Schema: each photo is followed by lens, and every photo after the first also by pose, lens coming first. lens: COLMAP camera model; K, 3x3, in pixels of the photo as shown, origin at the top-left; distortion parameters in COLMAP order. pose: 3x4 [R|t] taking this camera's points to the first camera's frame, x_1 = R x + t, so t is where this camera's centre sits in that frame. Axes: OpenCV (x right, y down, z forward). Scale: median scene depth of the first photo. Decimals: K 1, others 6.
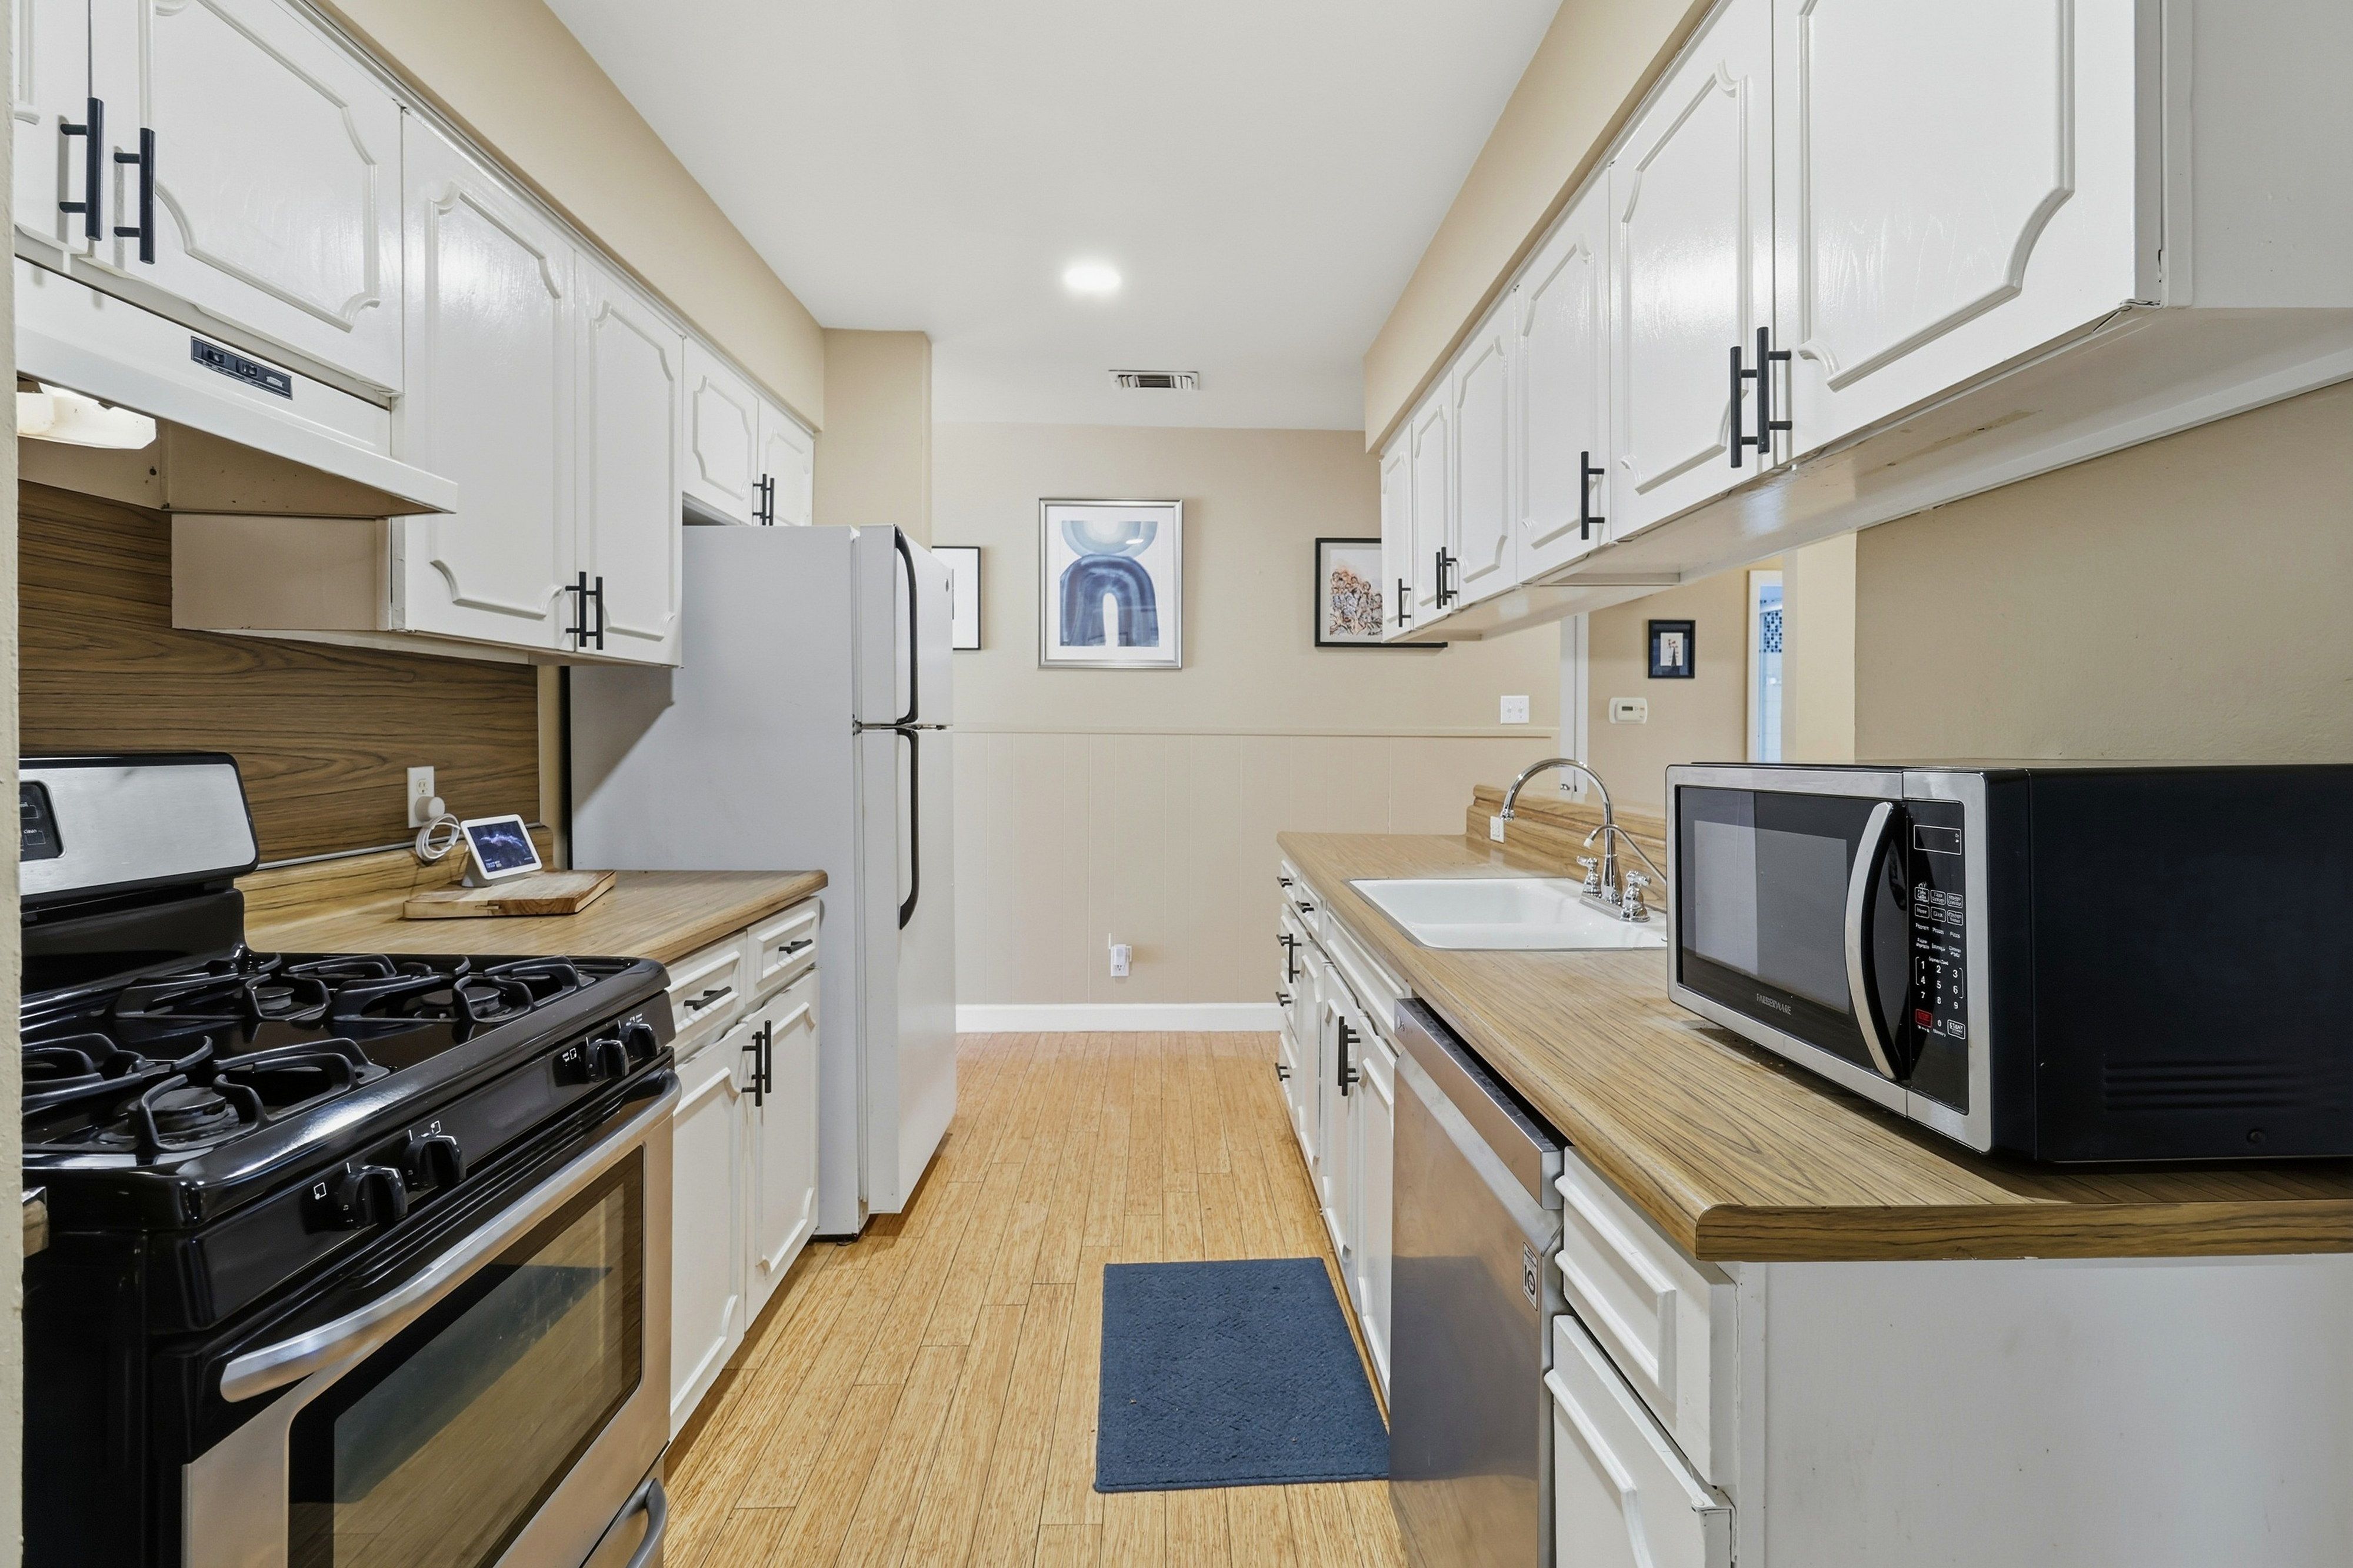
lens RADIAL K [[1113.9, 0, 1188.5], [0, 1113.9, 771.8], [0, 0, 1]] dist [-0.002065, 0.000325]
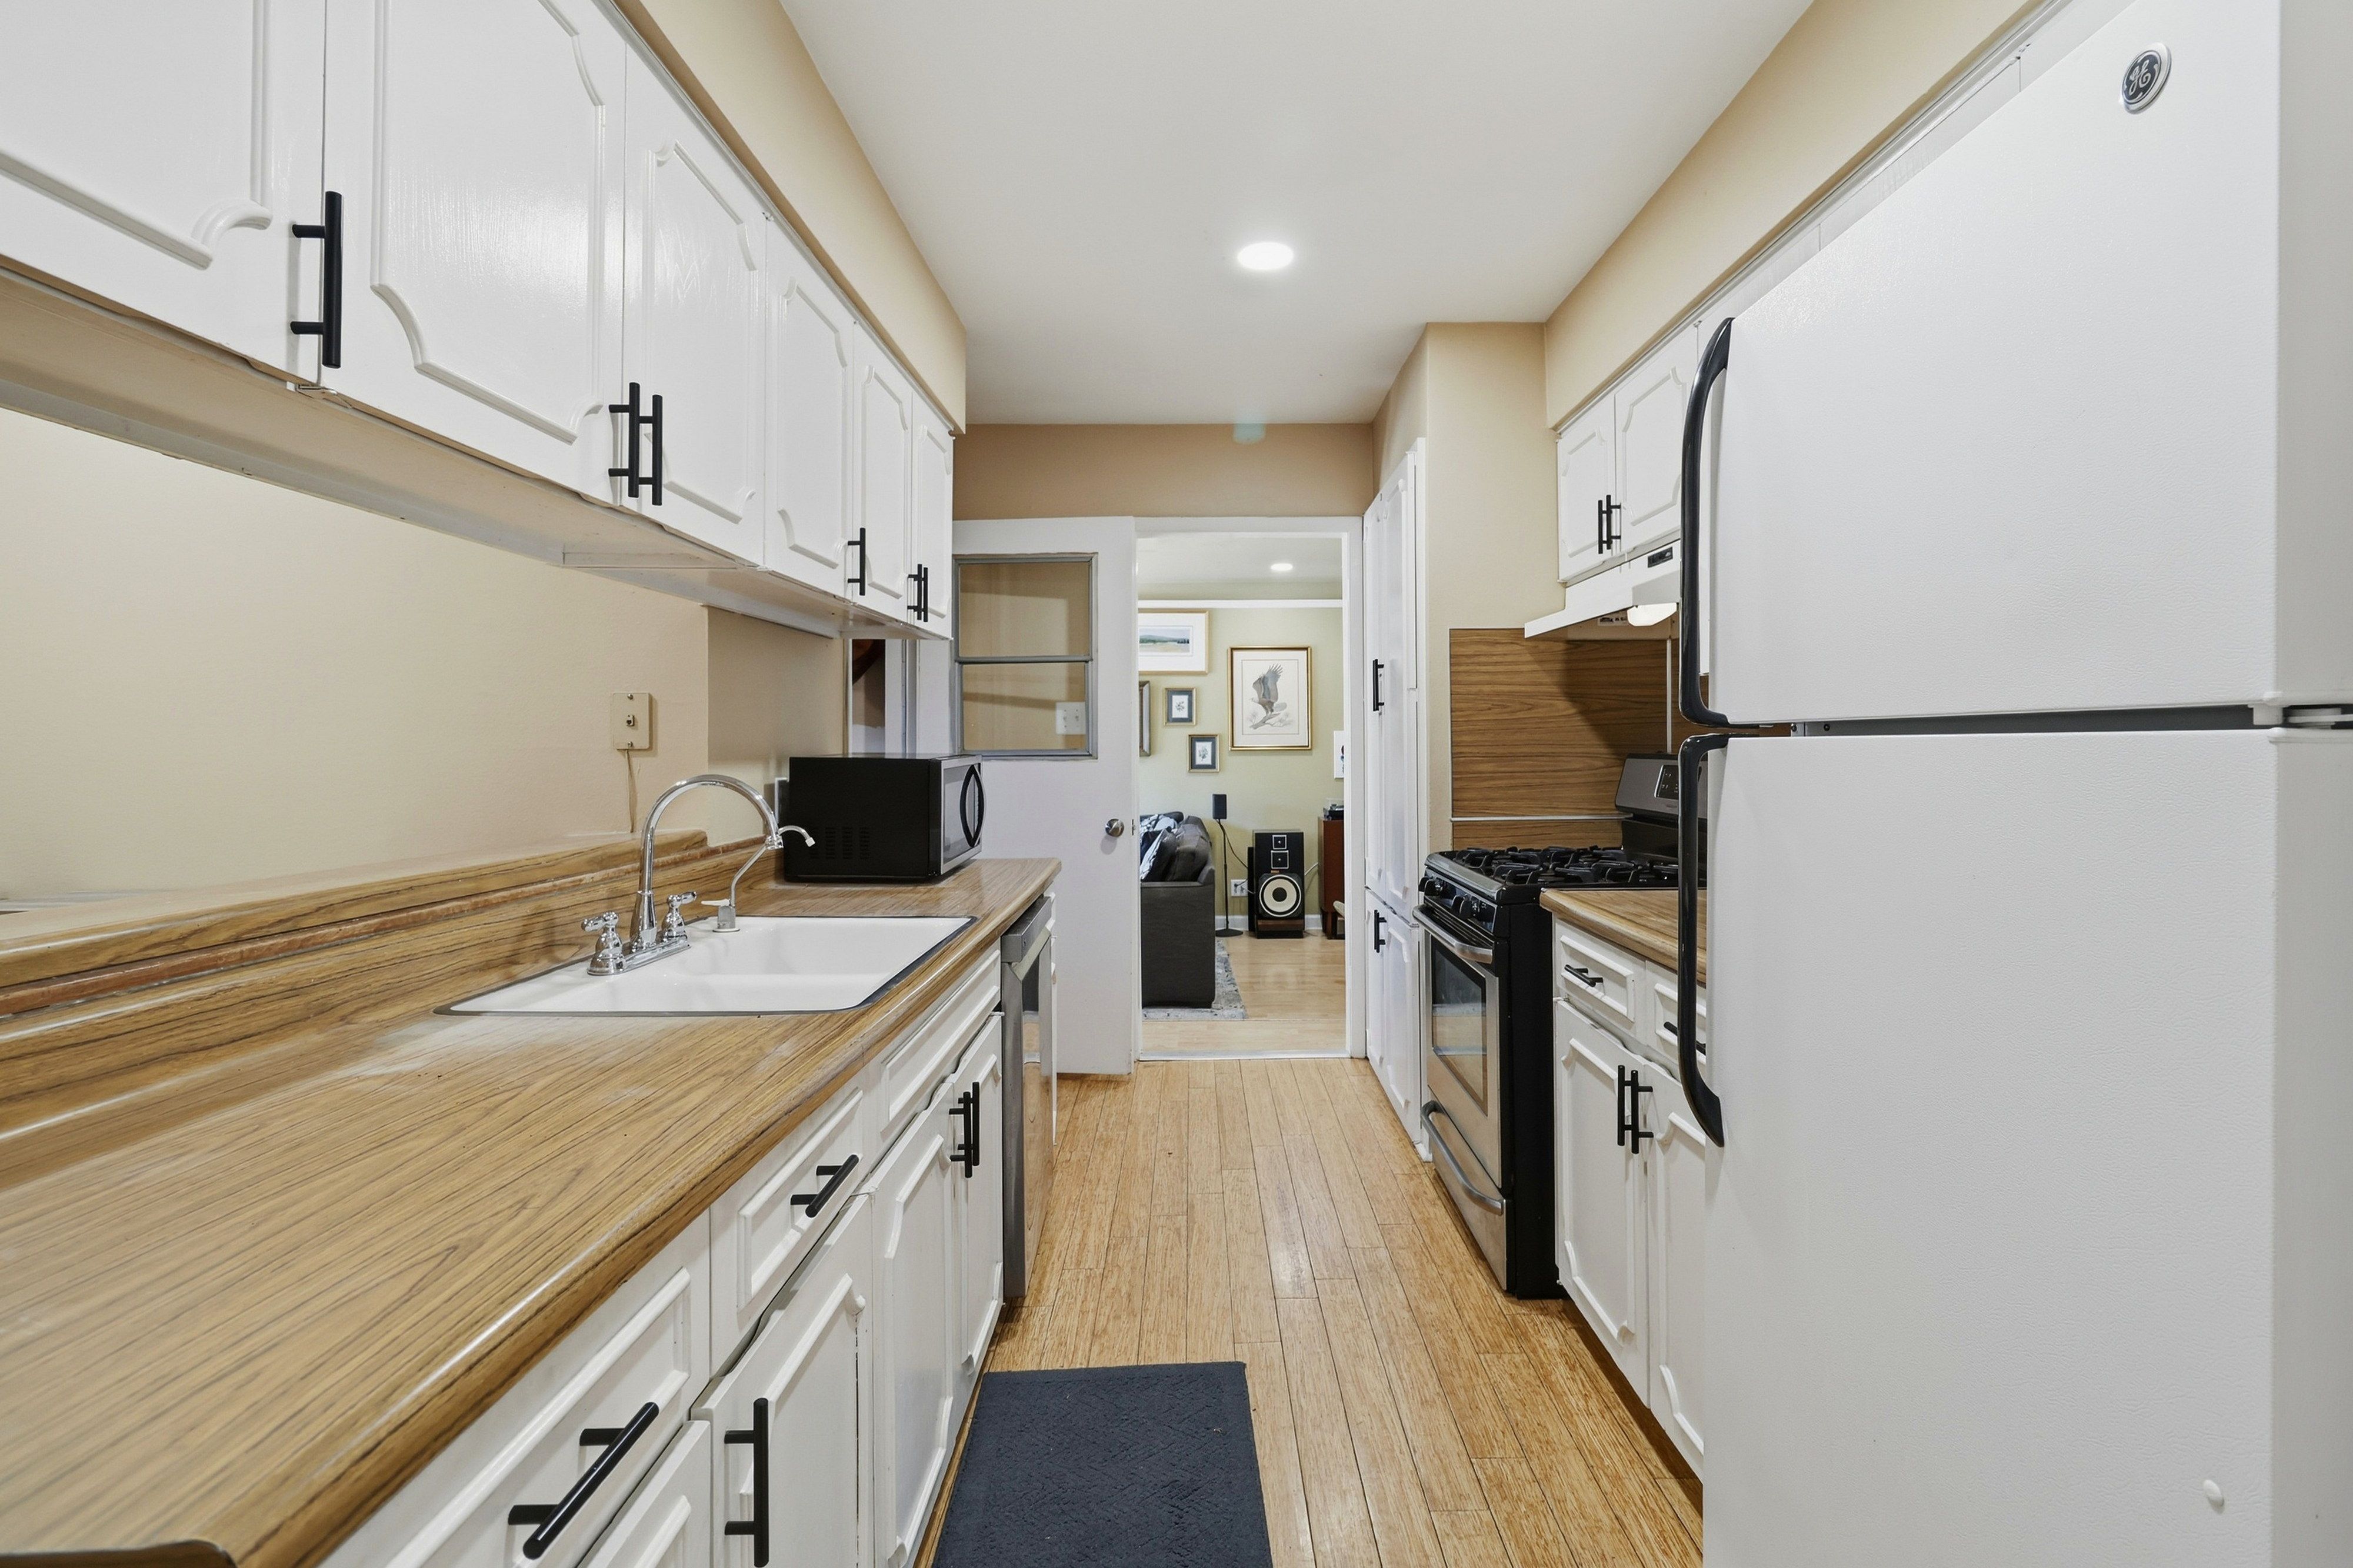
lens RADIAL K [[1113.9, 0, 1184.9], [0, 1113.9, 767.5], [0, 0, 1]] dist [-0.002065, 0.000325]
pose [[-0.999102, -0.005425, 0.042025, -0.059958], [-0.004278, 0.999617, 0.027344, -0.036312], [-0.042157, 0.027140, -0.998742, 1.964835]]
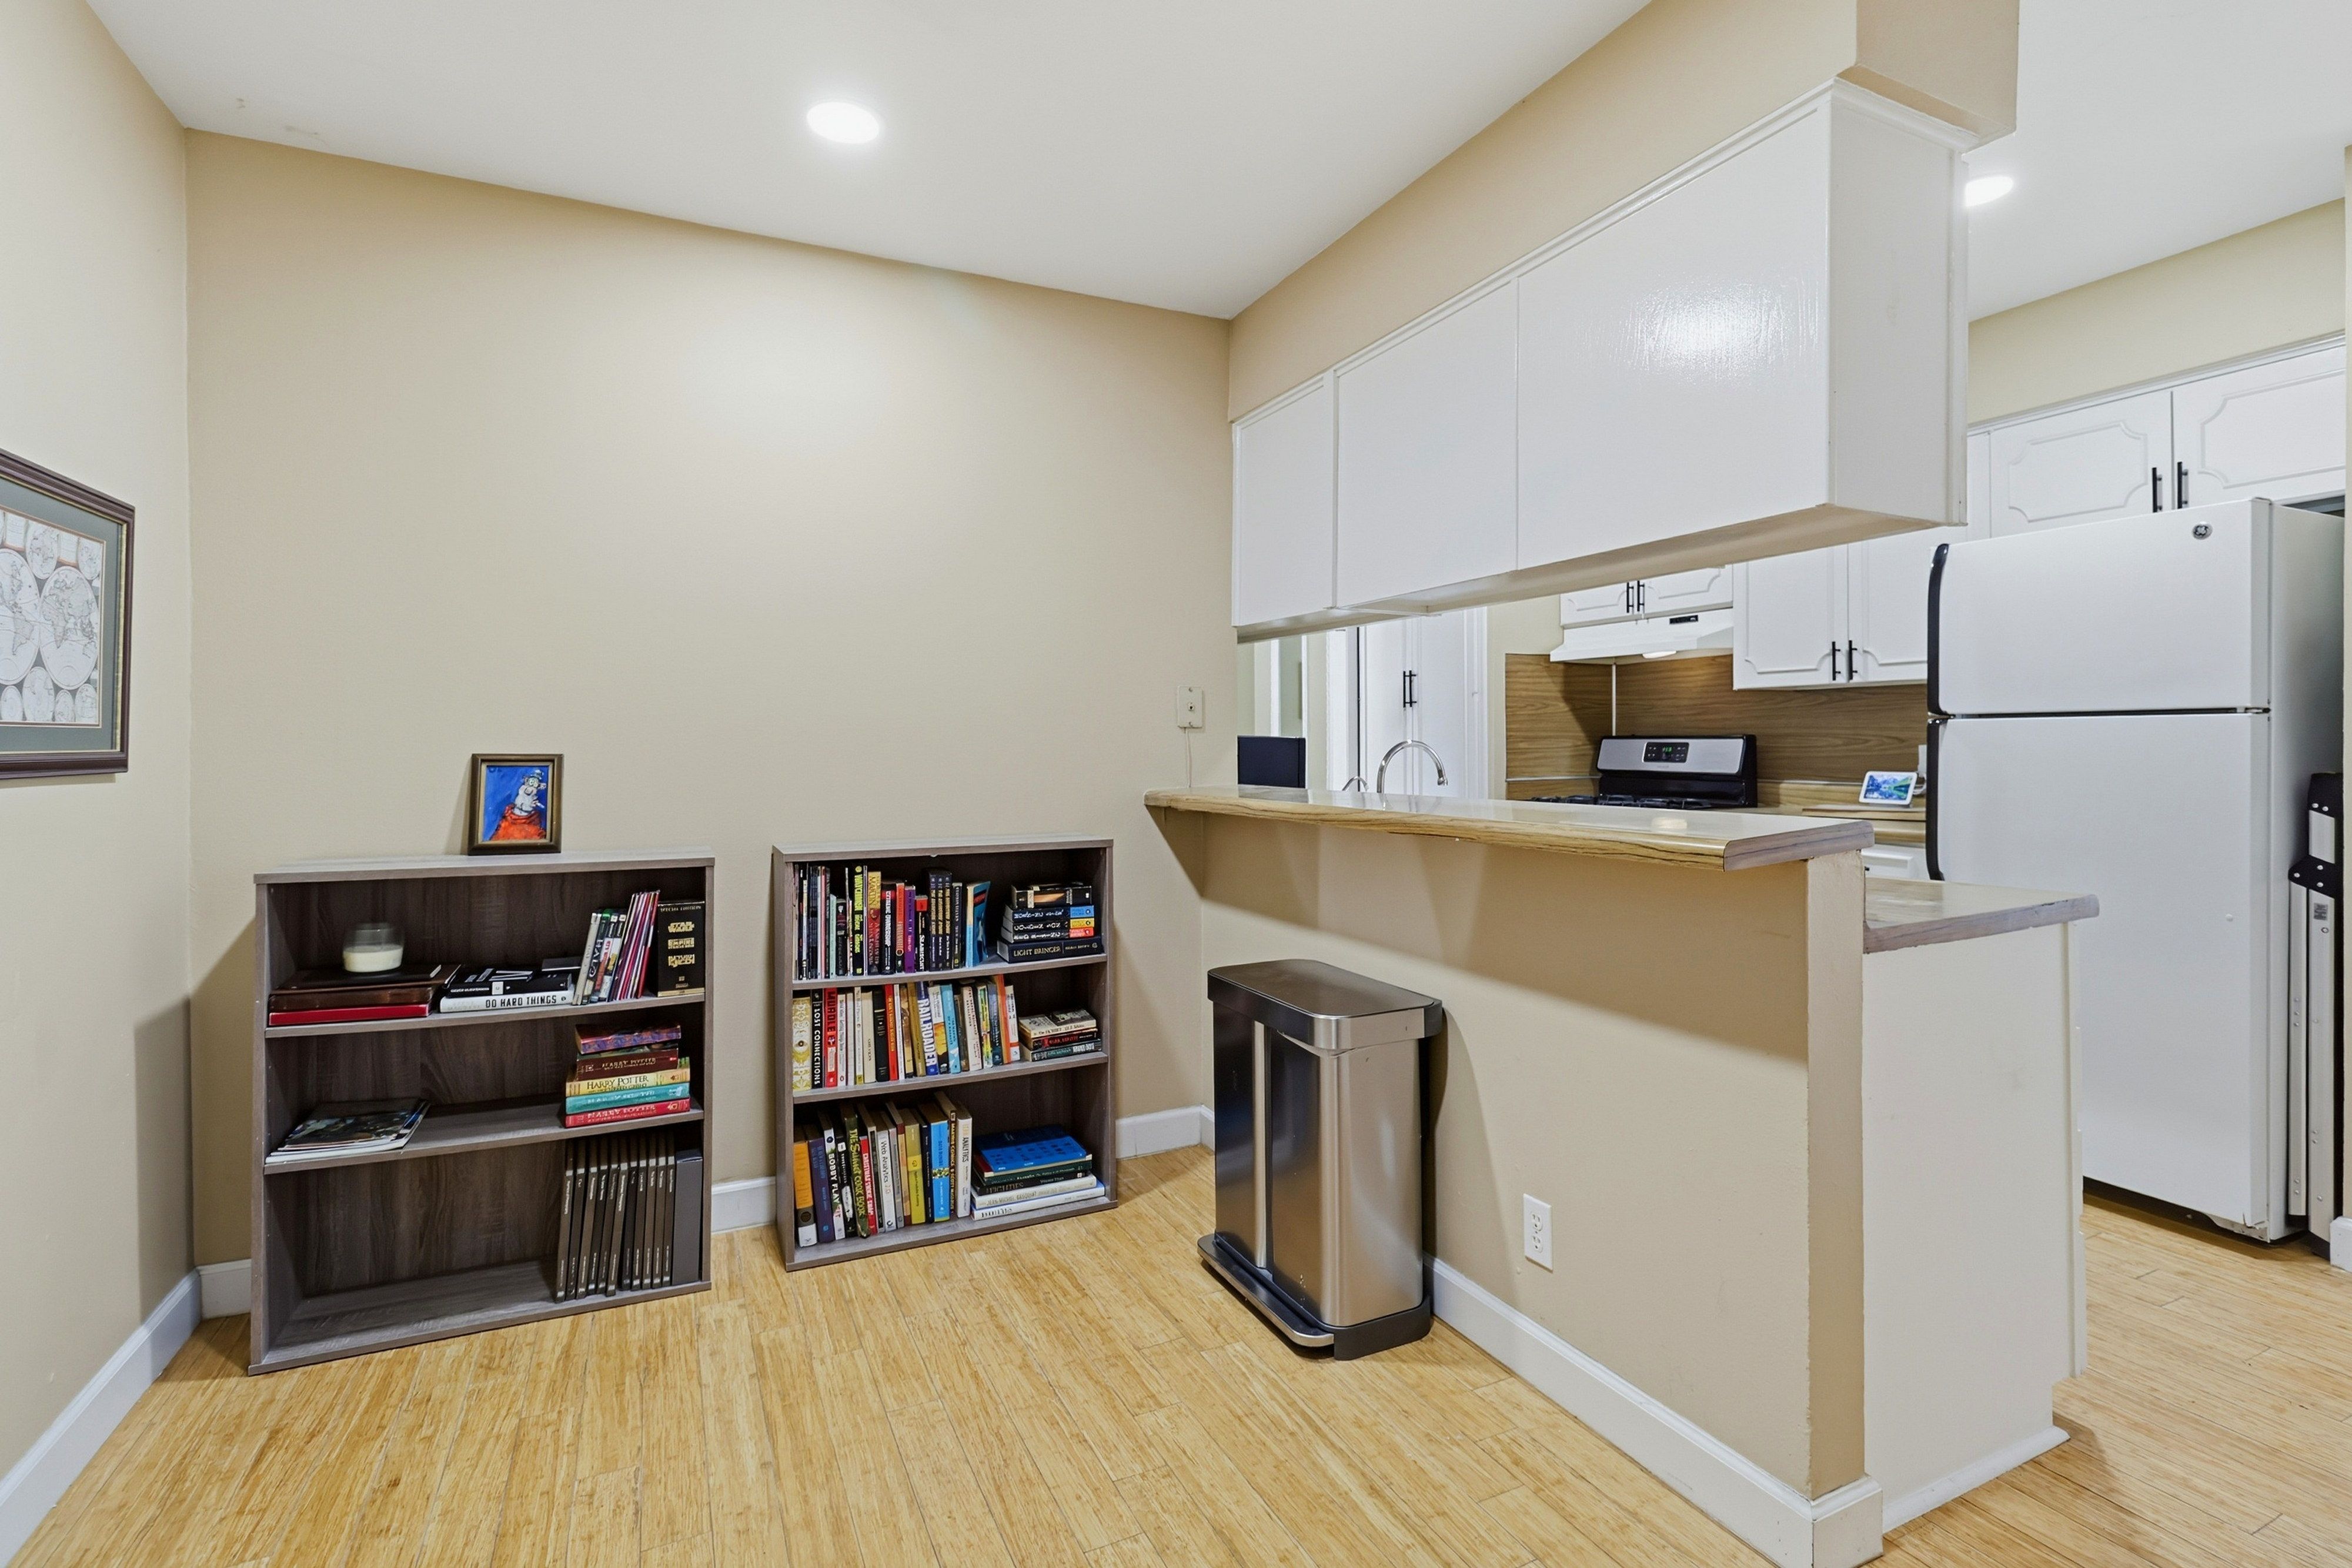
lens RADIAL K [[1113.4, 0, 1190.0], [0, 1113.4, 768.4], [0, 0, 1]] dist [-0.002065, 0.000325]
pose [[-0.925397, 0.004878, -0.378968, 1.150752], [-0.006076, 0.999598, 0.027704, -0.007427], [0.378951, 0.027940, -0.924995, 2.318398]]
